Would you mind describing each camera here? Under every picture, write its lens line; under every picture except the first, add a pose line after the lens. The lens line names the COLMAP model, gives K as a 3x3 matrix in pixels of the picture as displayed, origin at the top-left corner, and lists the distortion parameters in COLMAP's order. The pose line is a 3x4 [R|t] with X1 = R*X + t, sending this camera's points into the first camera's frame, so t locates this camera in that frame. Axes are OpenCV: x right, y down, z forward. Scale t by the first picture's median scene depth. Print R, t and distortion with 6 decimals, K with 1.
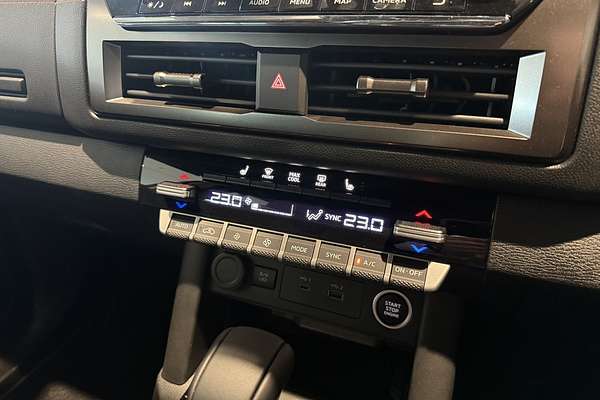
lens RADIAL K [[428.4, 0, 297.3], [0, 428.4, 196.7], [0, 0, 1]] dist [0.012148, -0.030436]
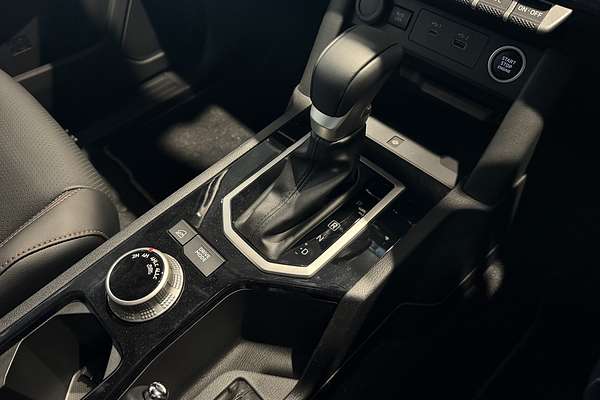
lens RADIAL K [[428.4, 0, 299.6], [0, 428.4, 197.5], [0, 0, 1]] dist [0.012148, -0.030436]
pose [[0.921523, 0.306700, -0.238179, 0.108376], [-0.176035, 0.876651, 0.447766, 0.176470], [0.346130, -0.370699, 0.861845, -0.254825]]
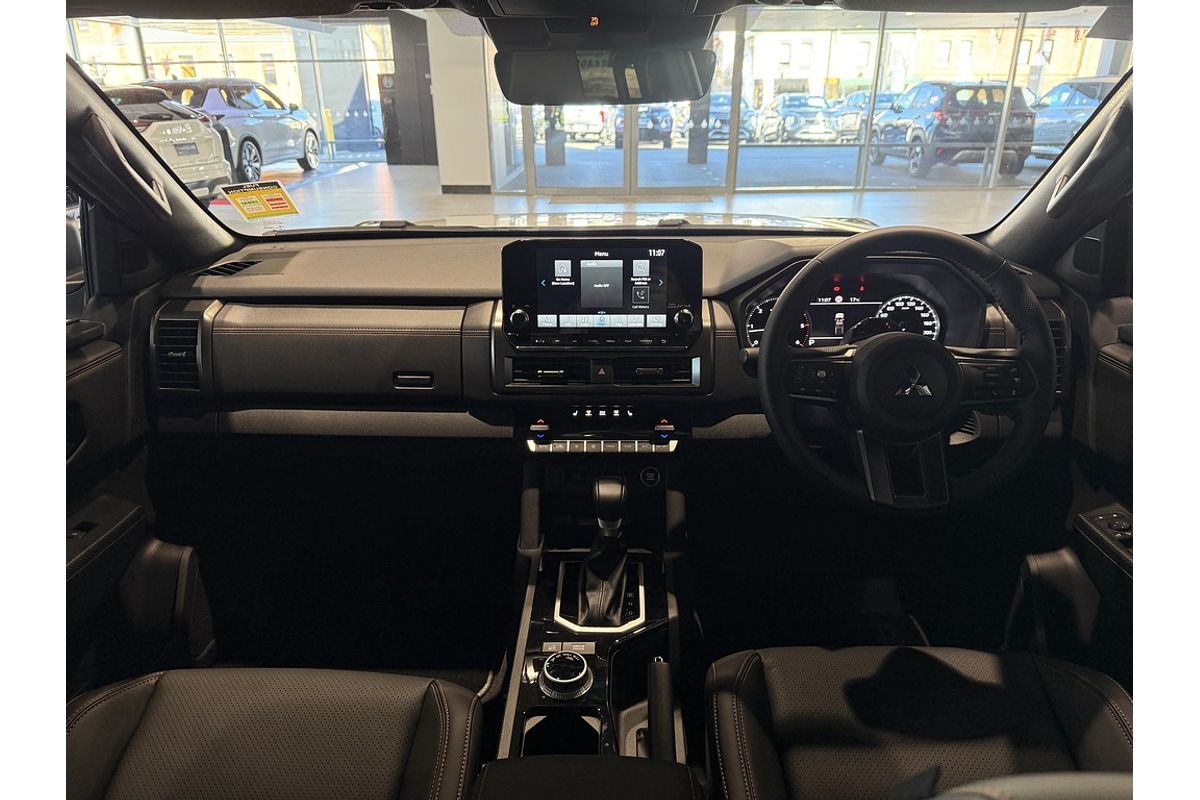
lens RADIAL K [[731.4, 0, 600.1], [0, 731.4, 397.9], [0, 0, 1]] dist [0.002994, -0.005655]
pose [[0.932573, -0.097925, 0.347446, -1.192588], [0.142012, 0.984416, -0.103720, 0.238560], [-0.331874, 0.146068, 0.931946, -2.221472]]
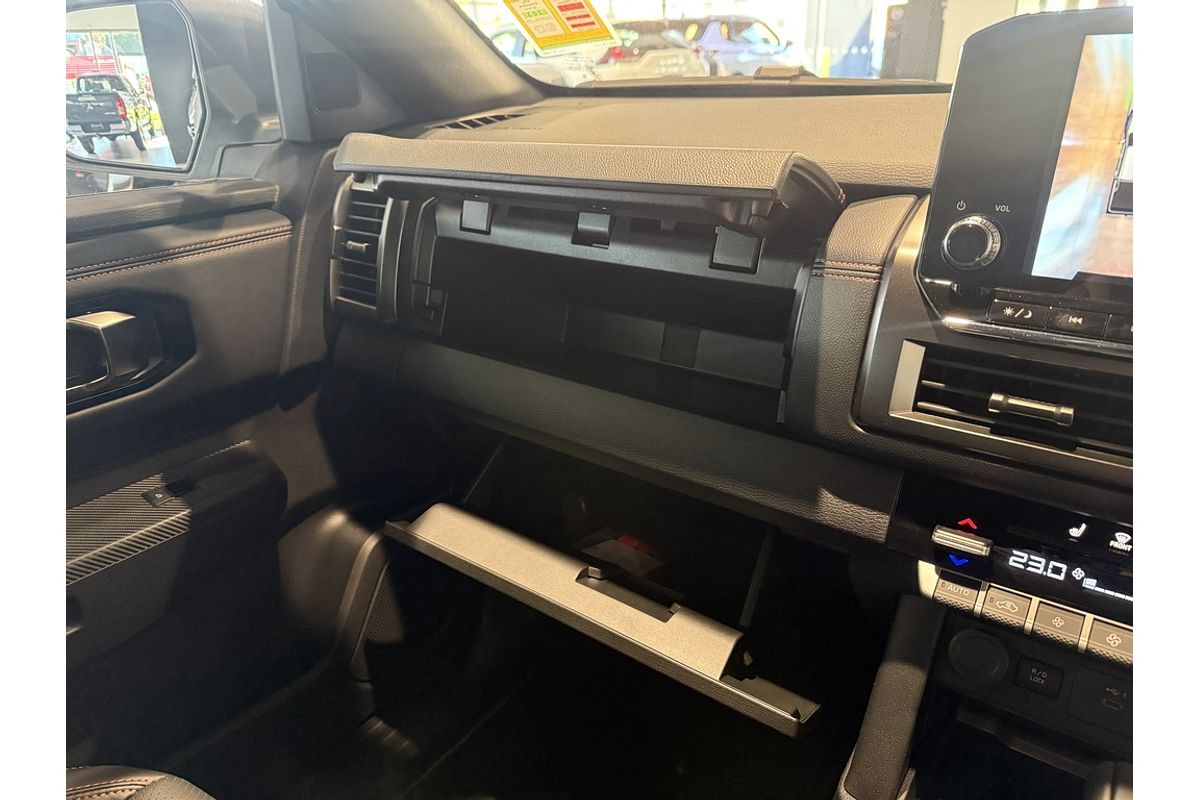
lens RADIAL K [[757.1, 0, 597.2], [0, 757.1, 409.4], [0, 0, 1]] dist [-0.011381, 0.004014]
pose [[0.973136, 0.104416, -0.205194, -0.663606], [-0.114737, 0.992629, -0.039024, -0.119847], [0.199606, 0.061519, 0.977943, -0.391222]]
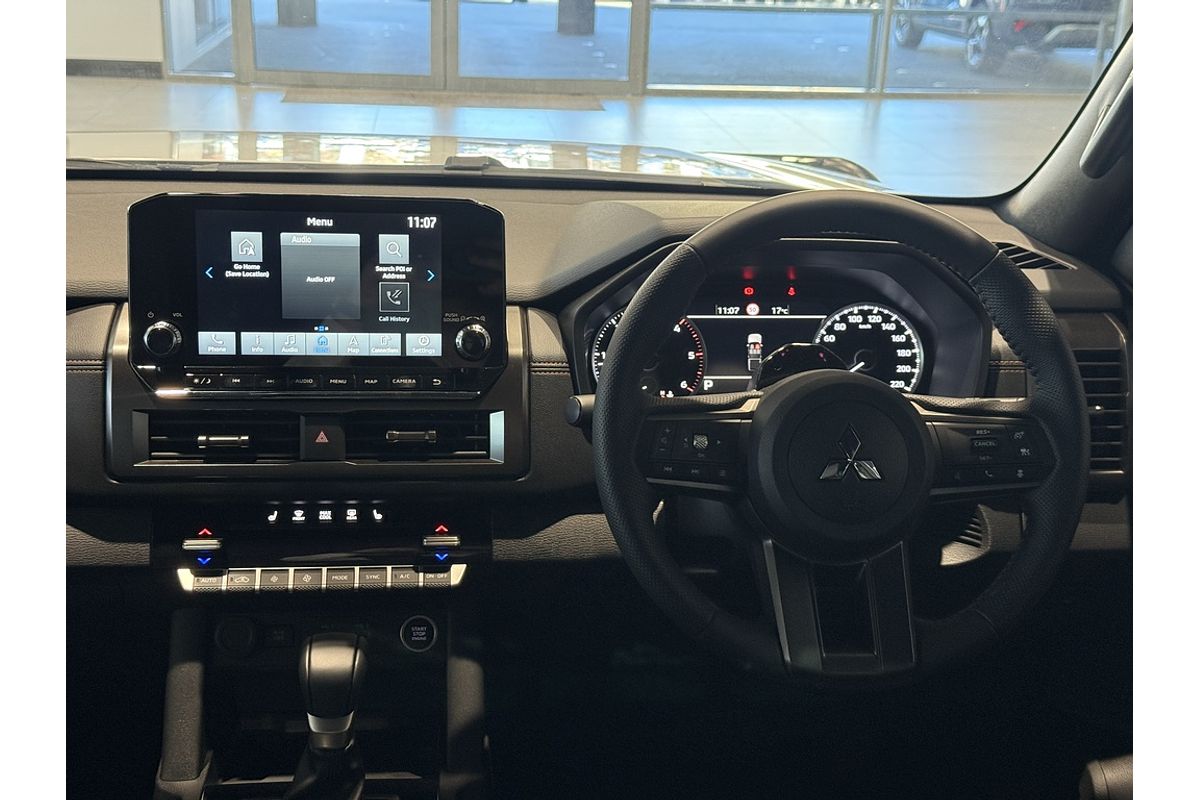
lens RADIAL K [[1439.1, 0, 607.0], [0, 1439.1, 407.1], [0, 0, 1]] dist [0.098855, 0.000000]
pose [[0.872245, -0.078269, 0.482765, -1.113331], [0.162251, 0.977517, -0.134669, 0.292131], [-0.461371, 0.195793, 0.865333, -2.539508]]
